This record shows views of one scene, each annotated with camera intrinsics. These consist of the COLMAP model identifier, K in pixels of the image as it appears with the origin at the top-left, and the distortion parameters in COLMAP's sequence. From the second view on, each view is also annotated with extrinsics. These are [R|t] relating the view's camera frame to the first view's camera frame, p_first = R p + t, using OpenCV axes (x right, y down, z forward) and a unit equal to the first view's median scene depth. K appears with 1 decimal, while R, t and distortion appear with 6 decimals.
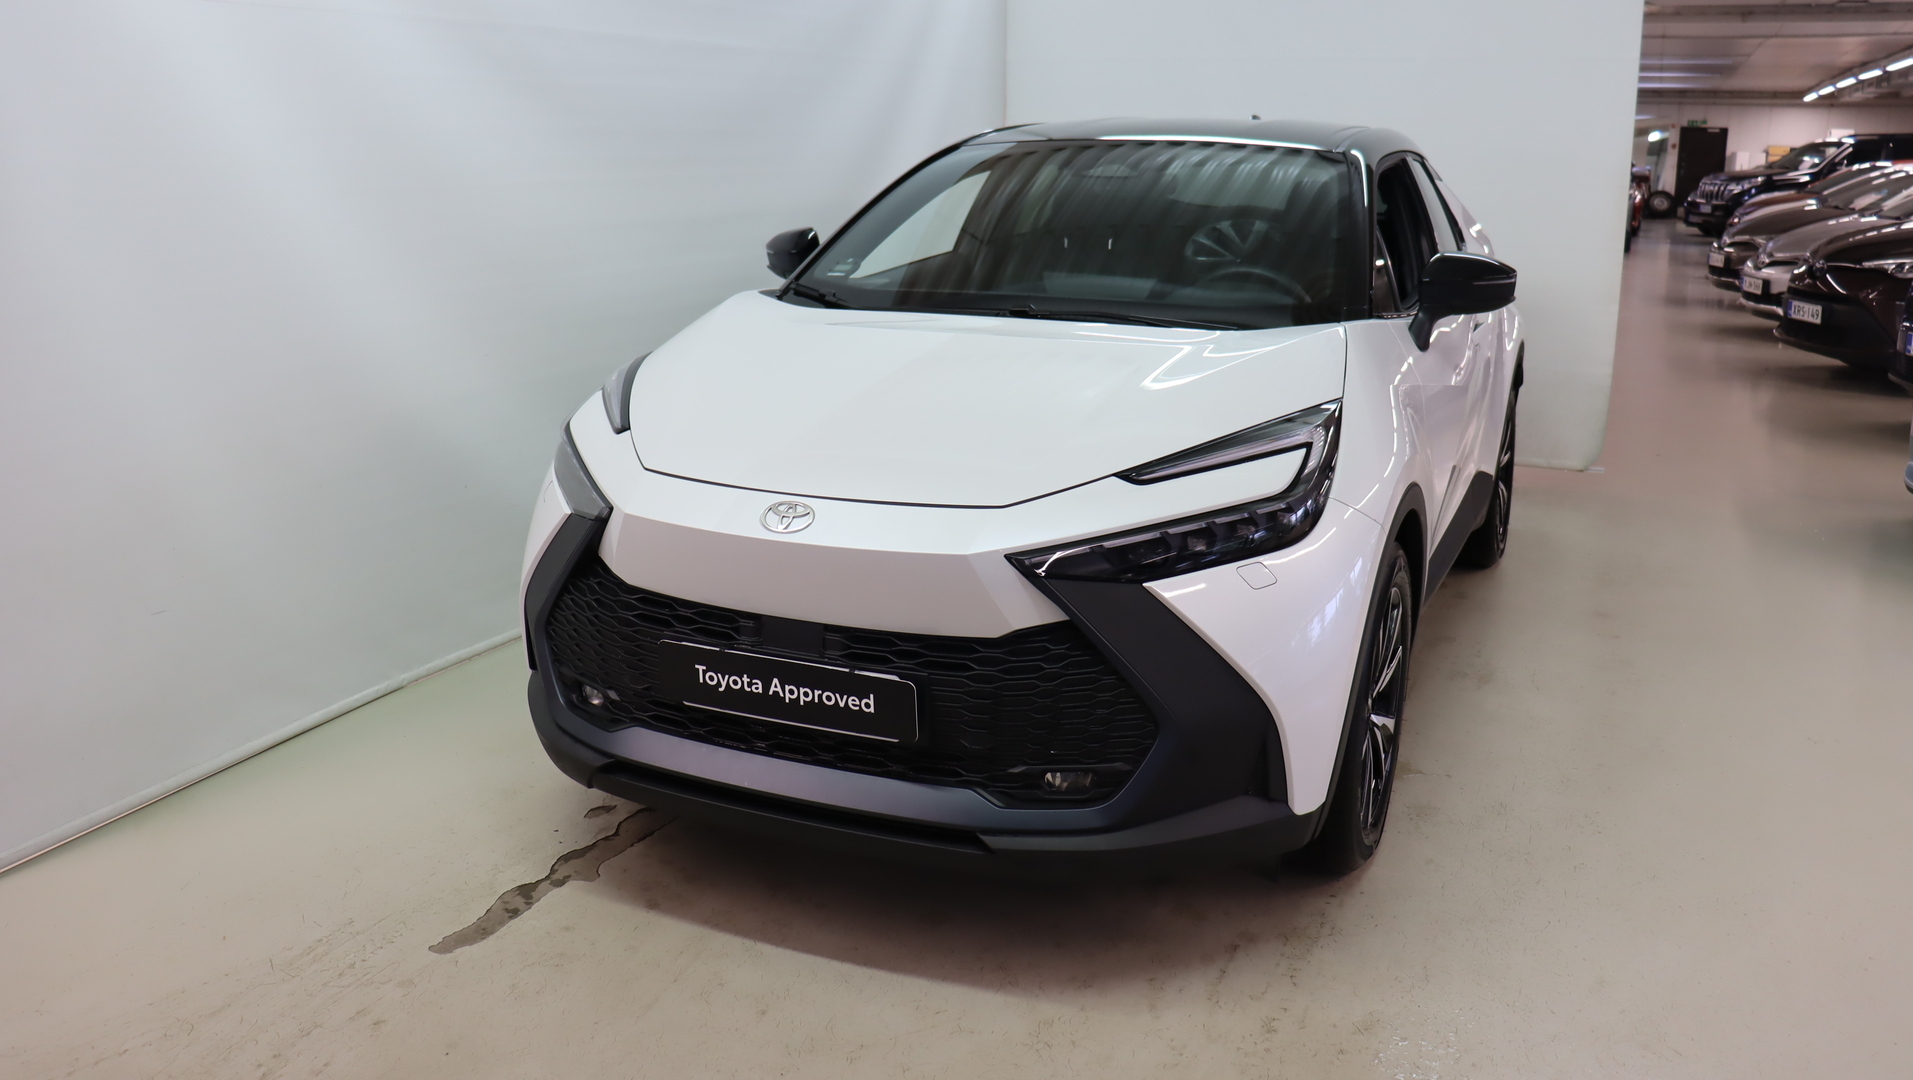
lens RADIAL K [[1590.0, 0, 917.6], [0, 1590.0, 526.4], [0, 0, 1]] dist [-0.167872, 0.125878]
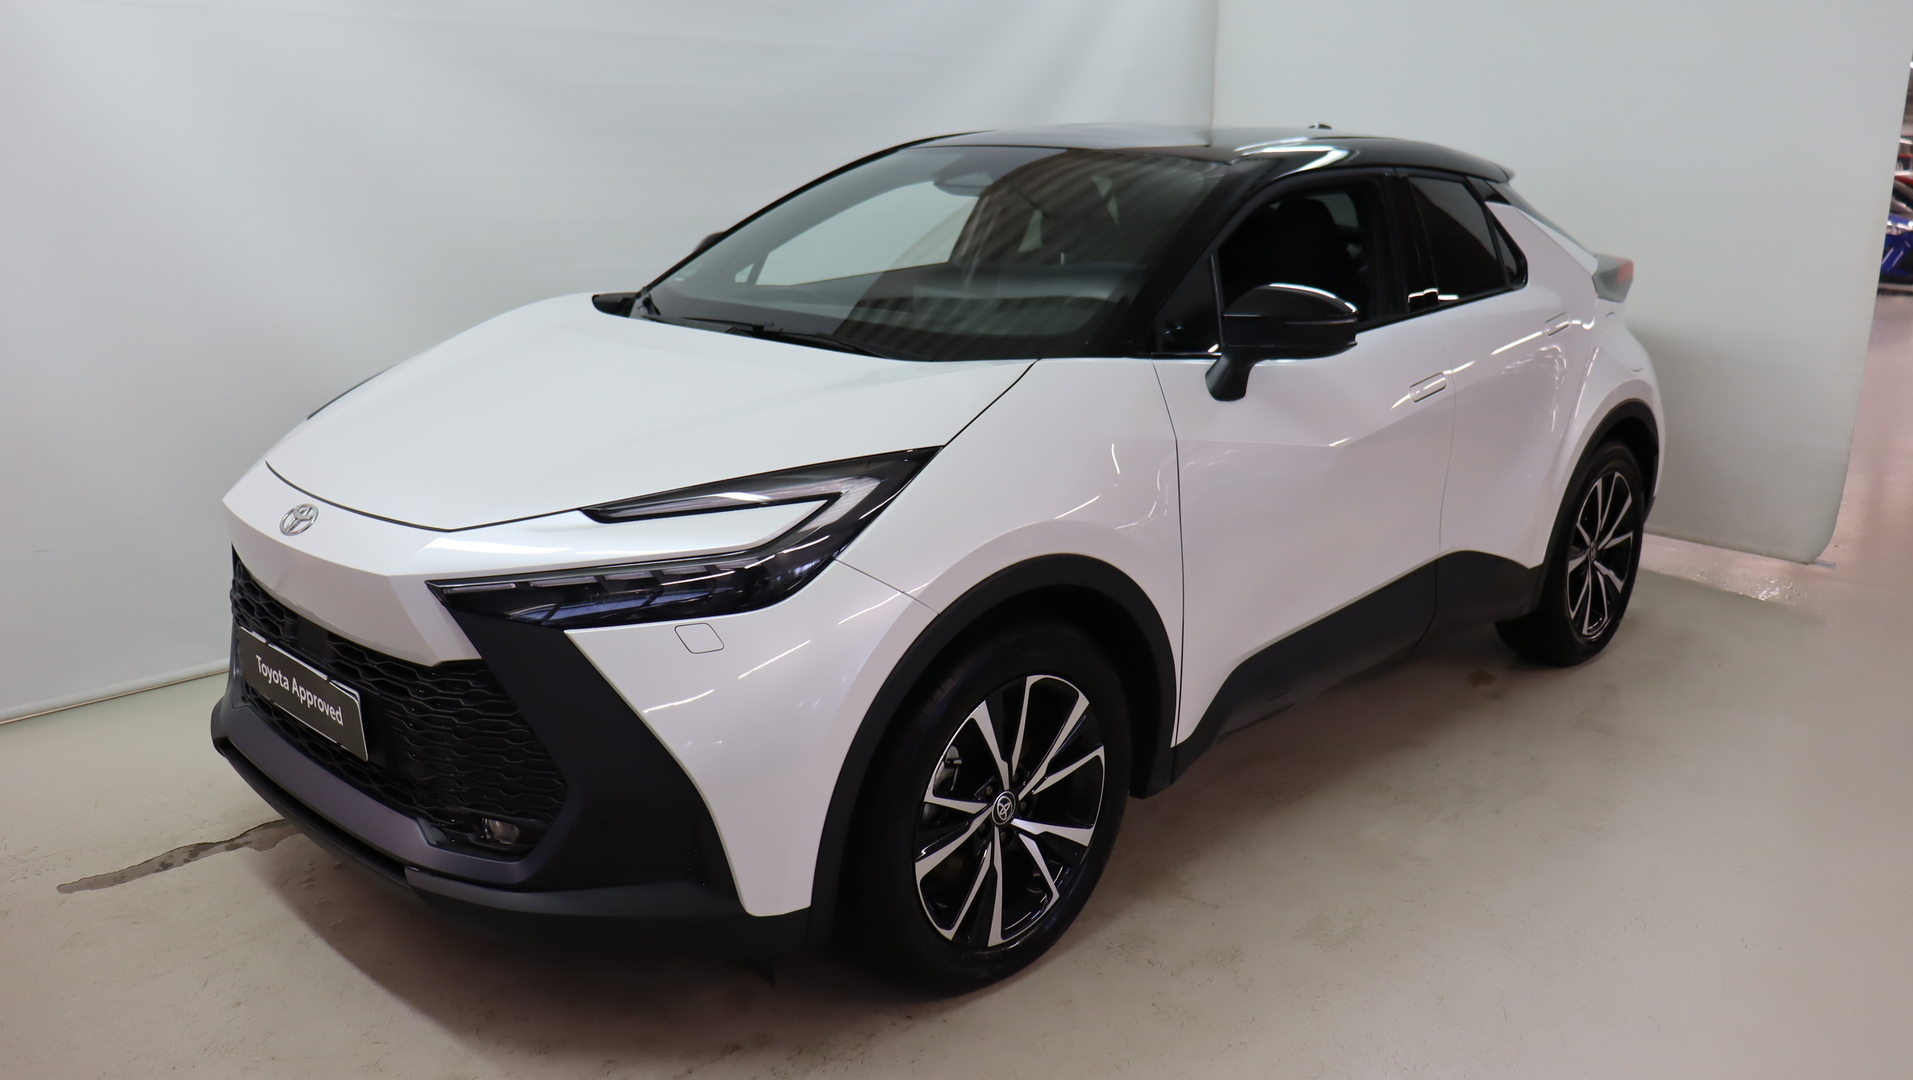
lens RADIAL K [[1590.0, 0, 950.2], [0, 1590.0, 516.7], [0, 0, 1]] dist [-0.167872, 0.125878]
pose [[0.935742, 0.093150, -0.340162, 0.629402], [-0.095682, 0.995368, 0.009365, -0.056953], [0.339458, 0.023784, 0.940320, 0.207907]]
